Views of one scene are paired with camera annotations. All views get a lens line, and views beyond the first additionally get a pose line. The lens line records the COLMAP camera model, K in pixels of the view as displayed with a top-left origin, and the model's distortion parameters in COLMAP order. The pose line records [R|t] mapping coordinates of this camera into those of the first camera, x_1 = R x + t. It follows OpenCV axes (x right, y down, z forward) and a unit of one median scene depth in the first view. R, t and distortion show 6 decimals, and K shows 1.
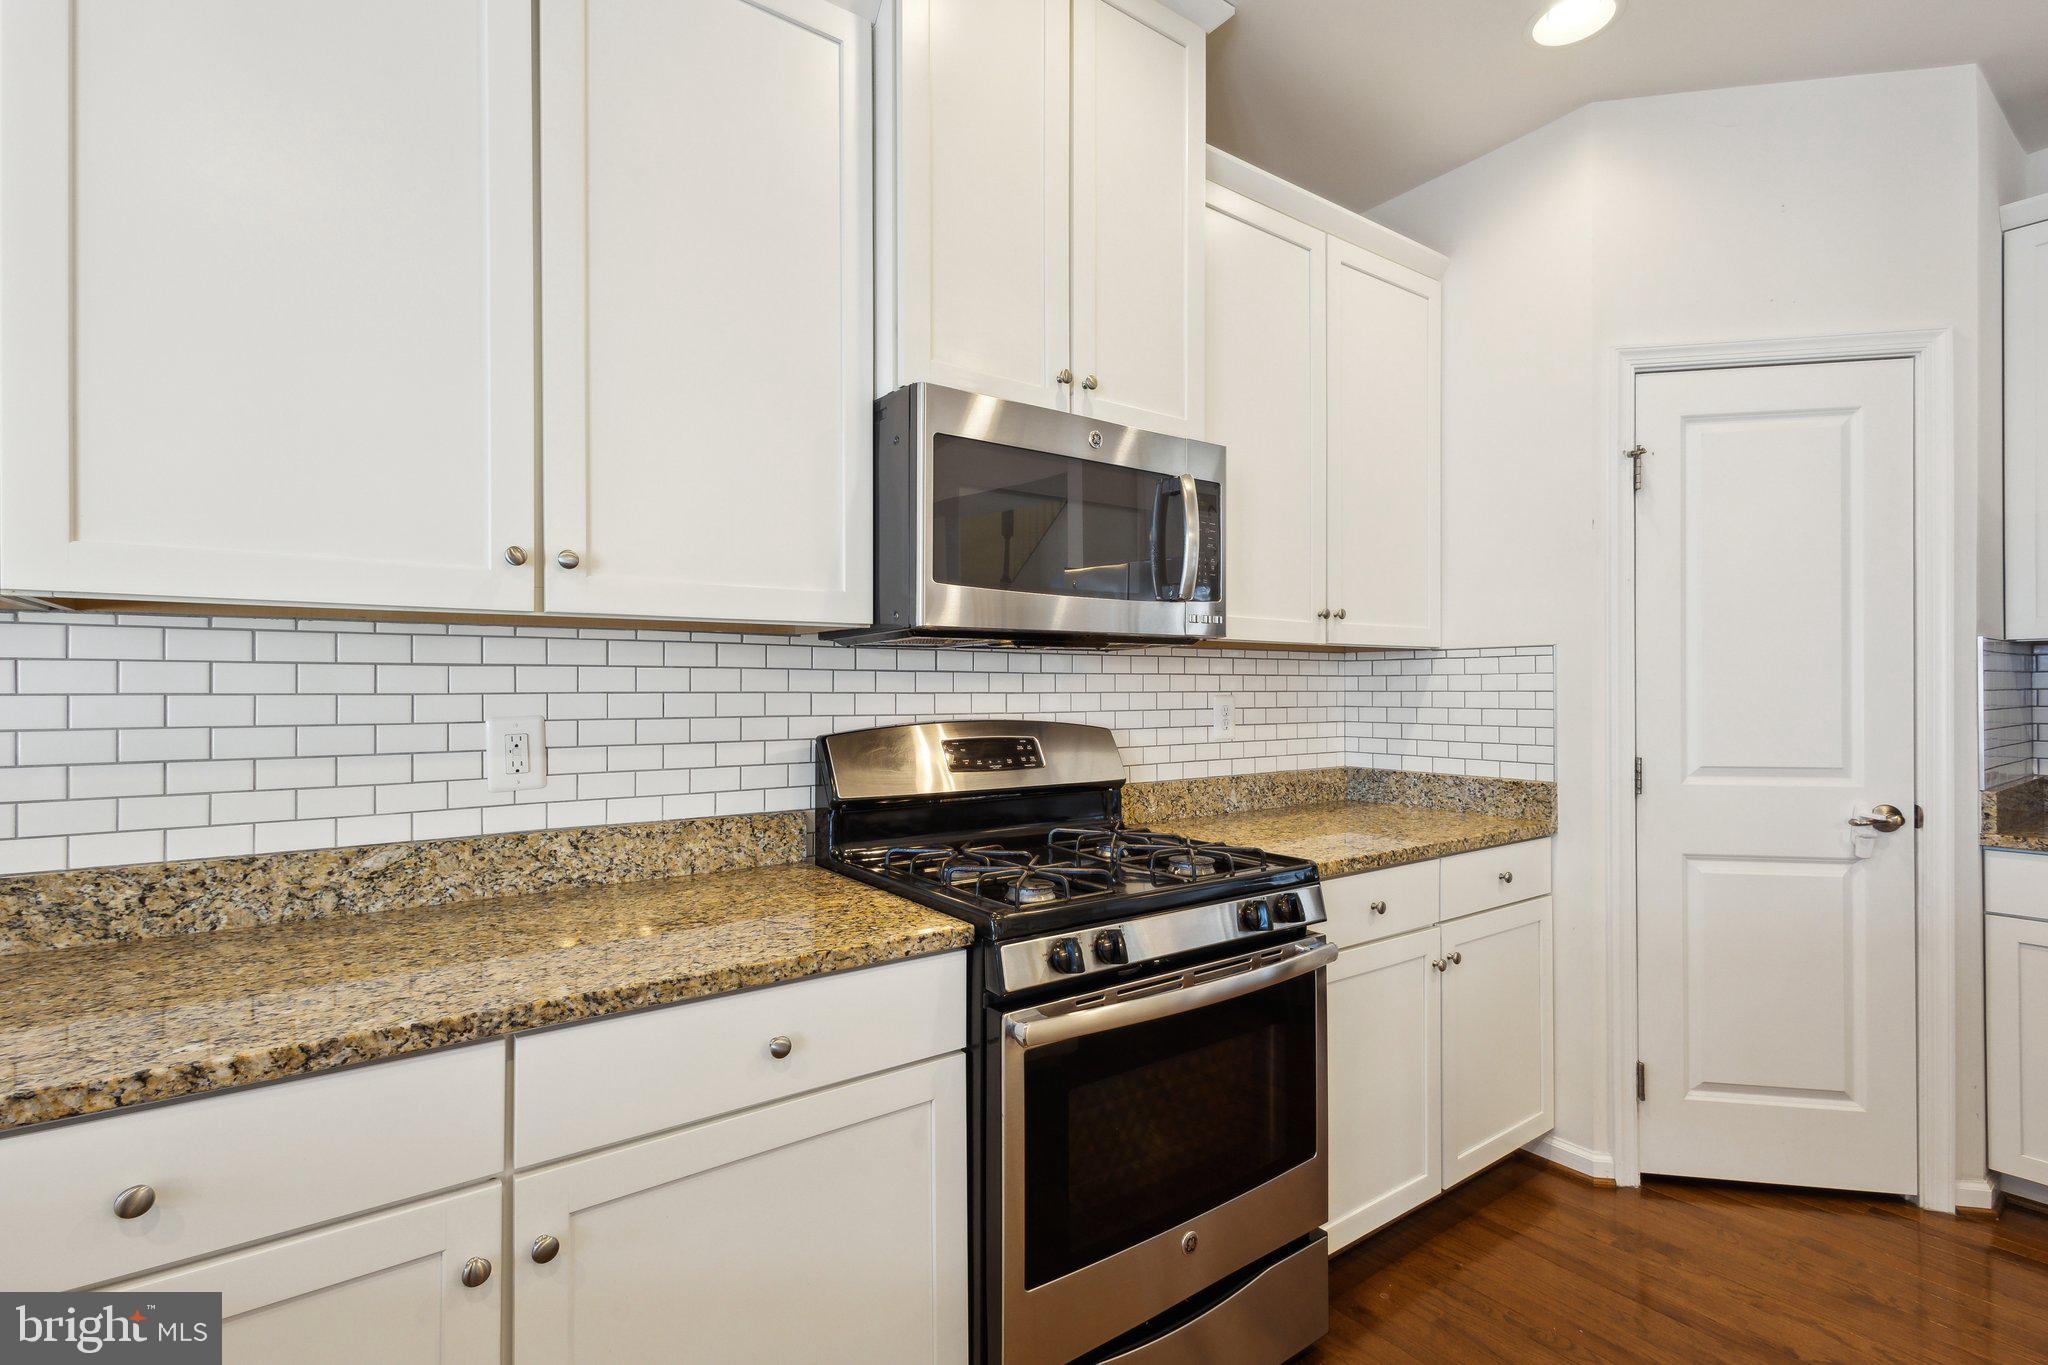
lens RADIAL K [[949.8, 0, 1034.1], [0, 949.8, 681.8], [0, 0, 1]] dist [0.009274, -0.001760]
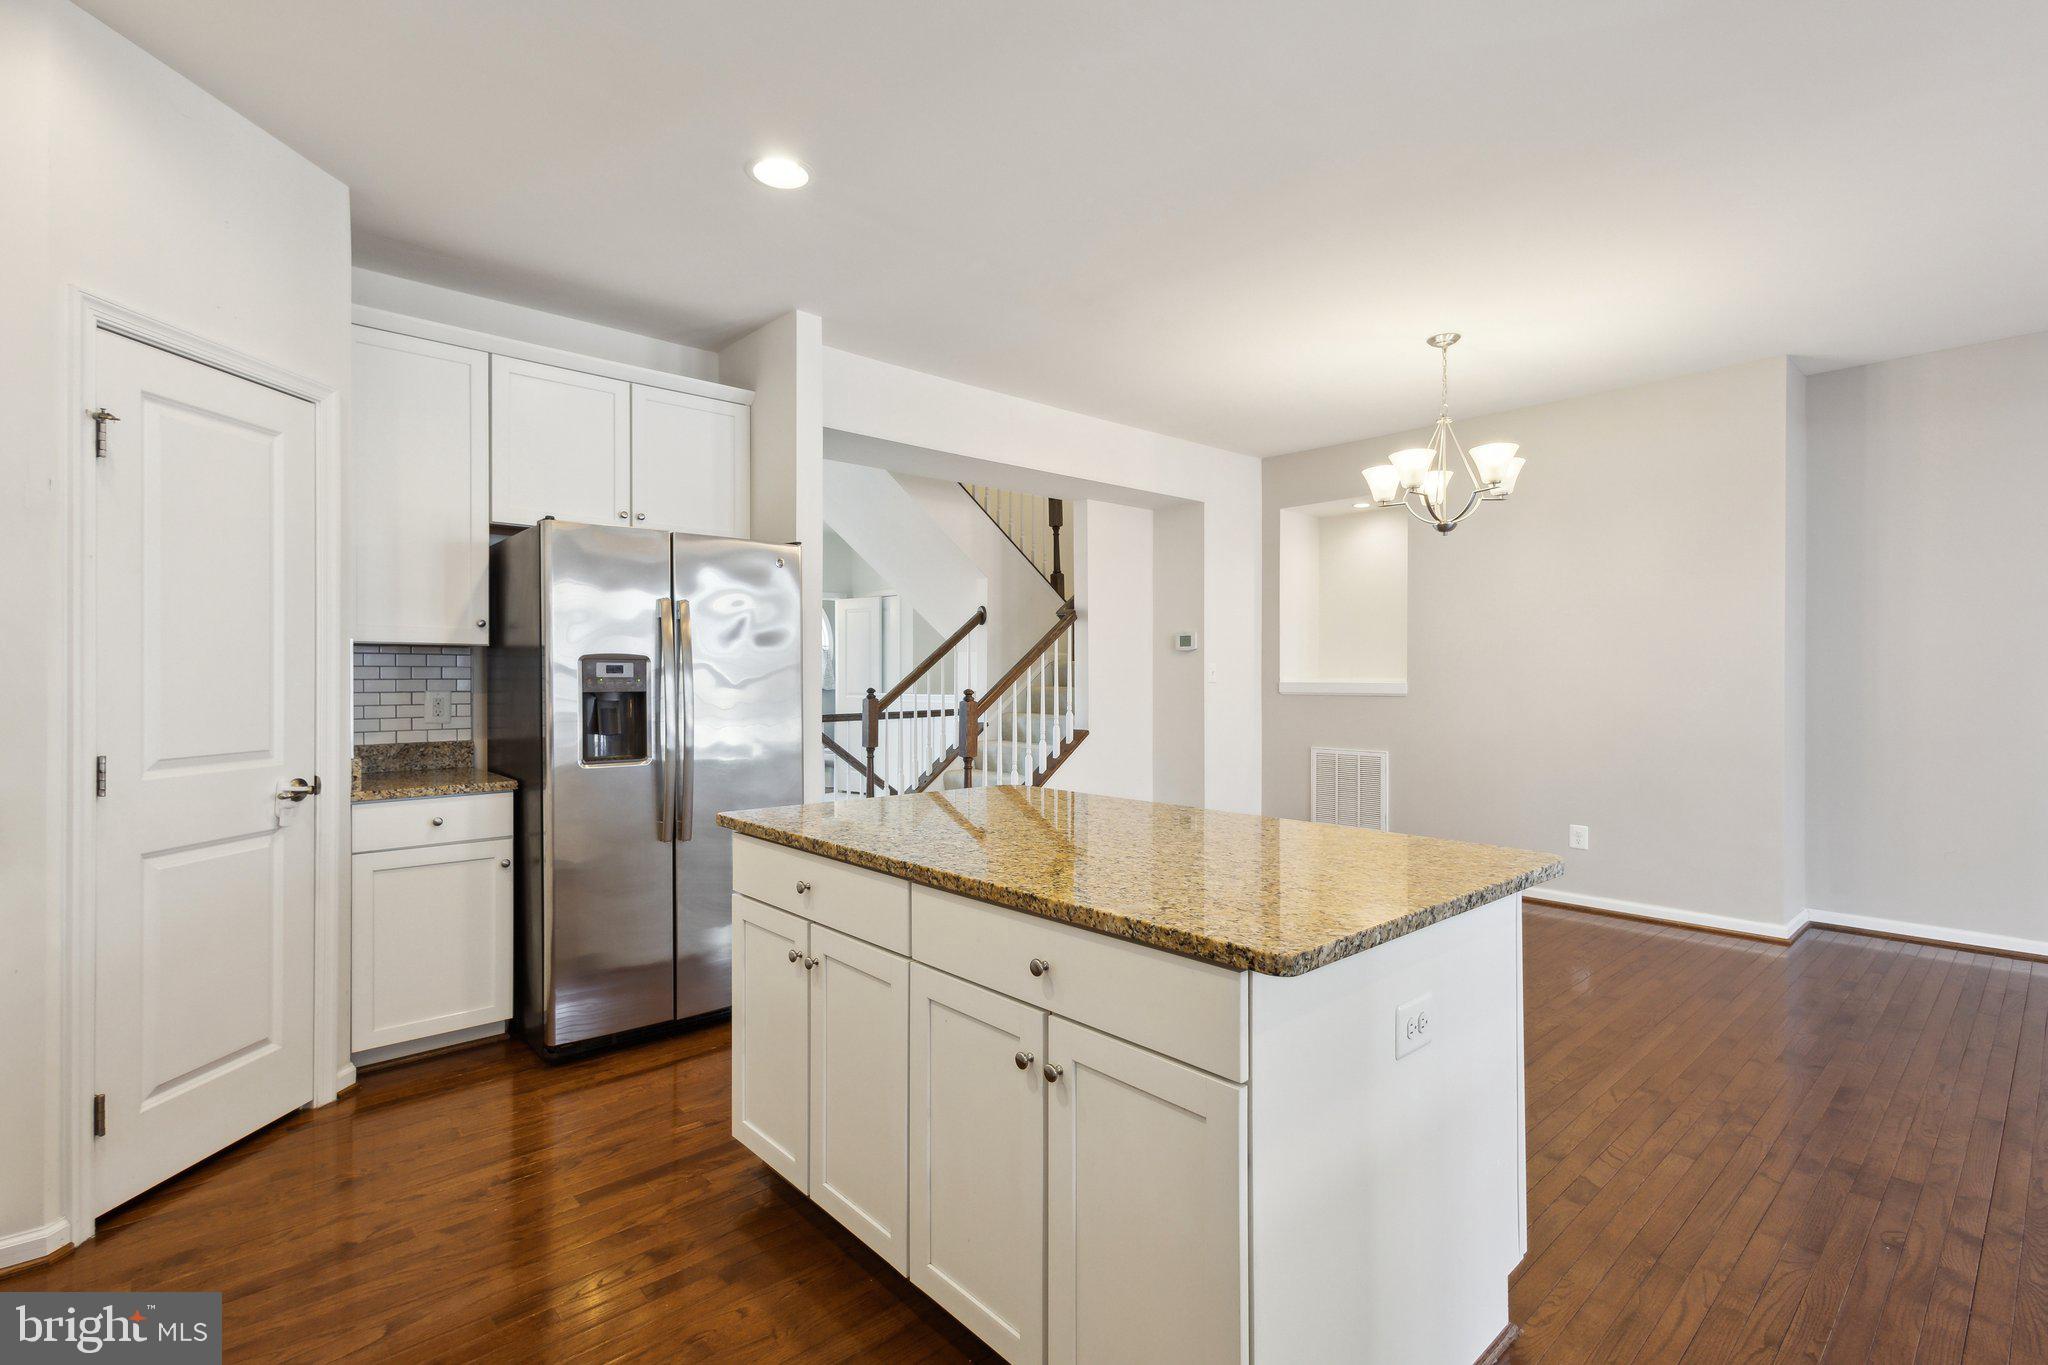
lens RADIAL K [[949.8, 0, 1012.0], [0, 949.8, 672.5], [0, 0, 1]] dist [0.009274, -0.001760]
pose [[-0.091349, 0.007089, 0.995794, -0.433413], [-0.005776, 0.999954, -0.007648, 0.003523], [-0.995802, -0.006450, -0.091304, 0.287214]]
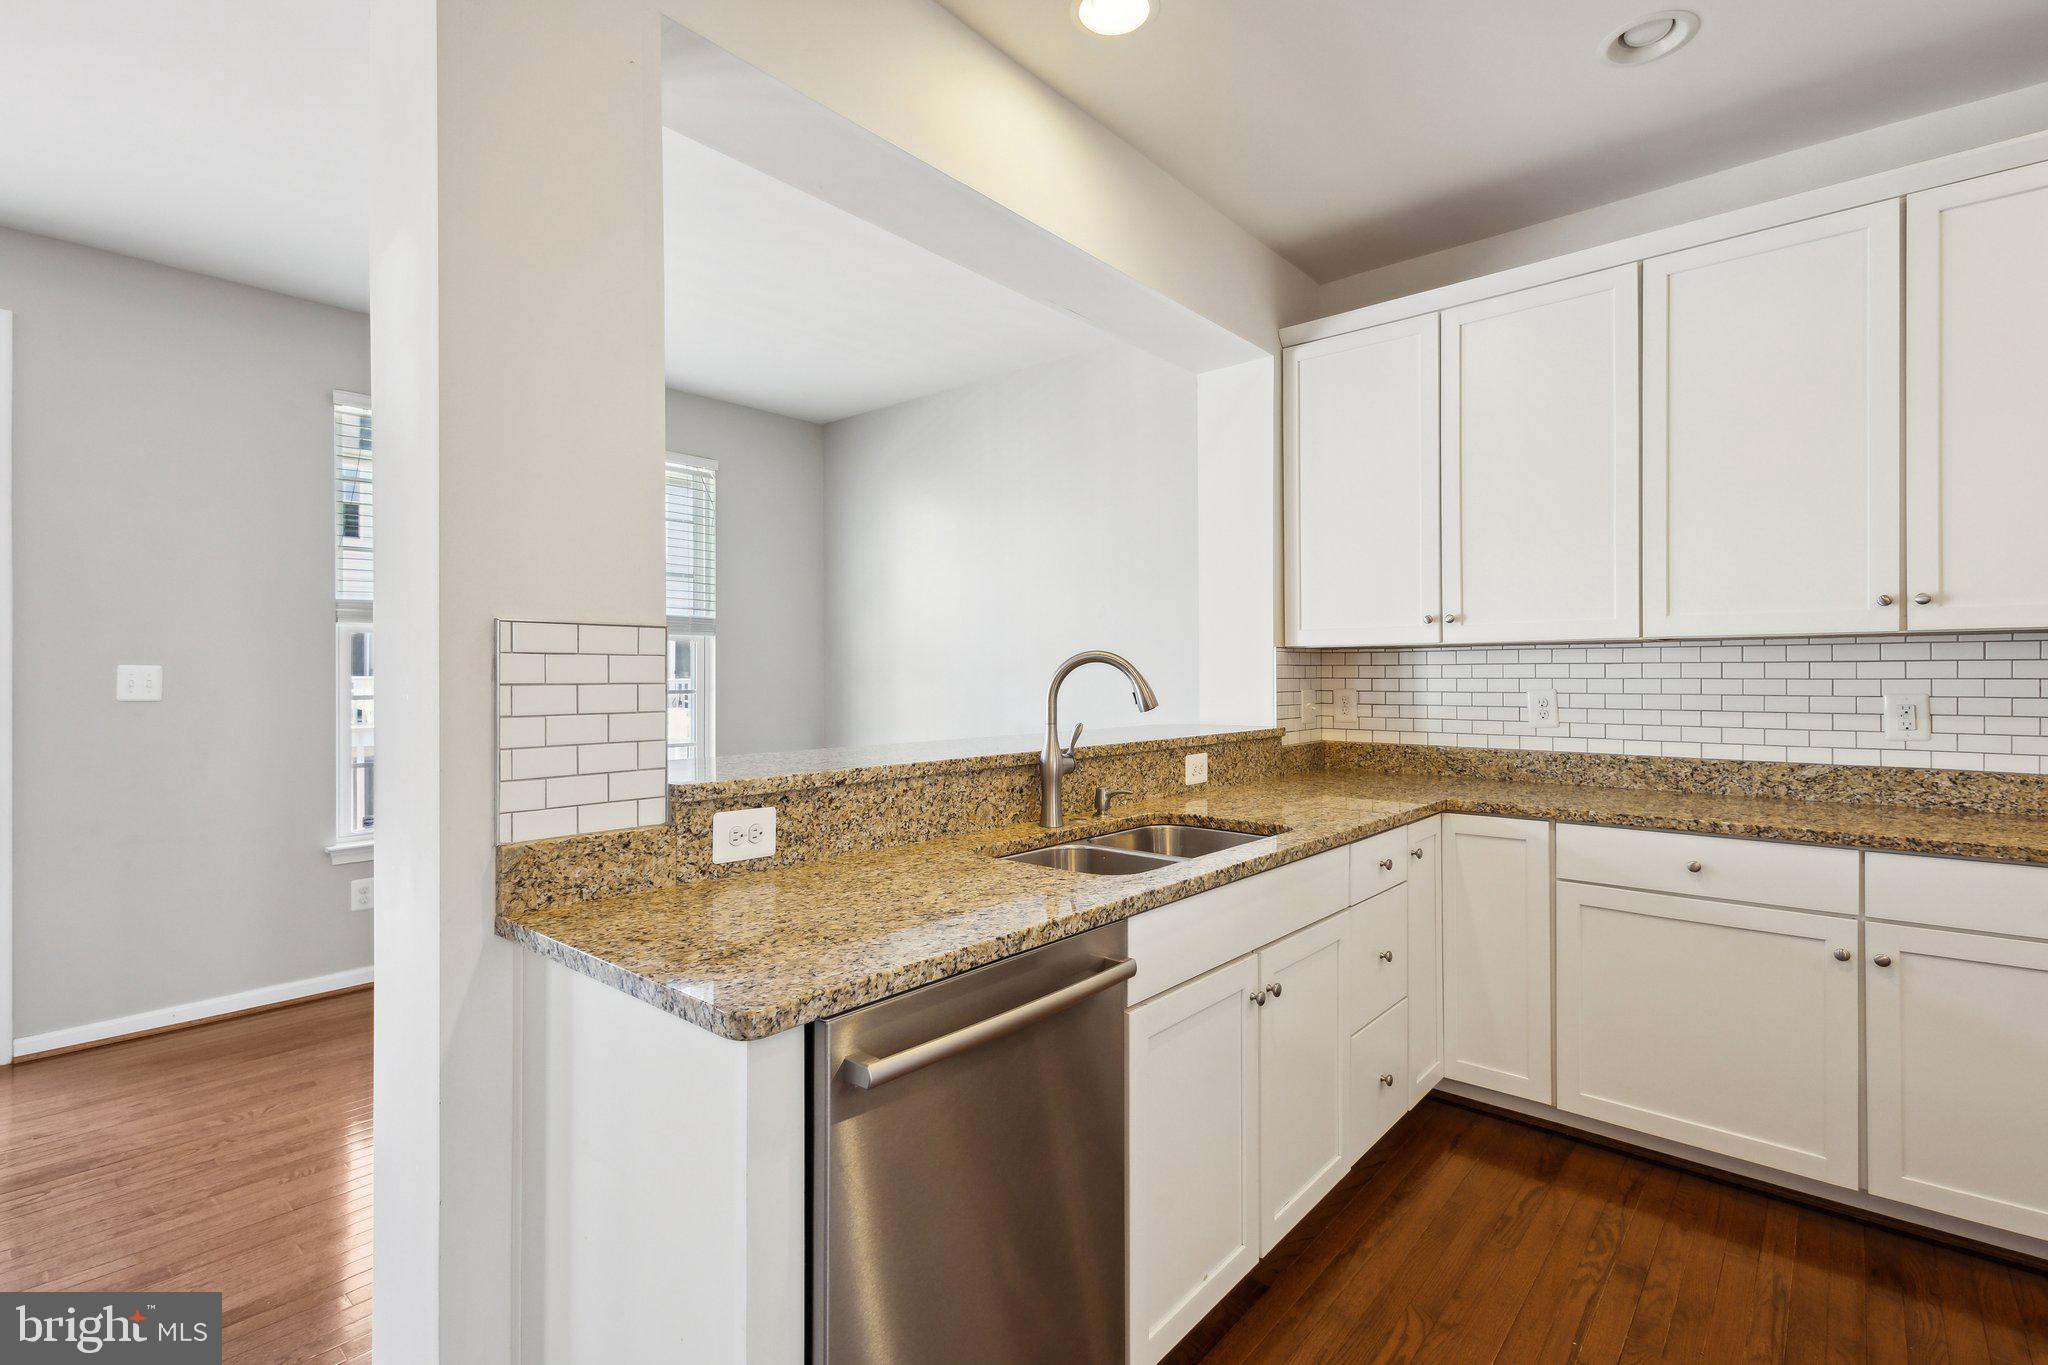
lens RADIAL K [[949.8, 0, 1007.0], [0, 949.8, 674.9], [0, 0, 1]] dist [0.009274, -0.001760]
pose [[0.208612, 0.001346, -0.977998, 0.587638], [0.008441, 0.999959, 0.003177, -0.010210], [0.977962, -0.008918, 0.208592, -0.663662]]
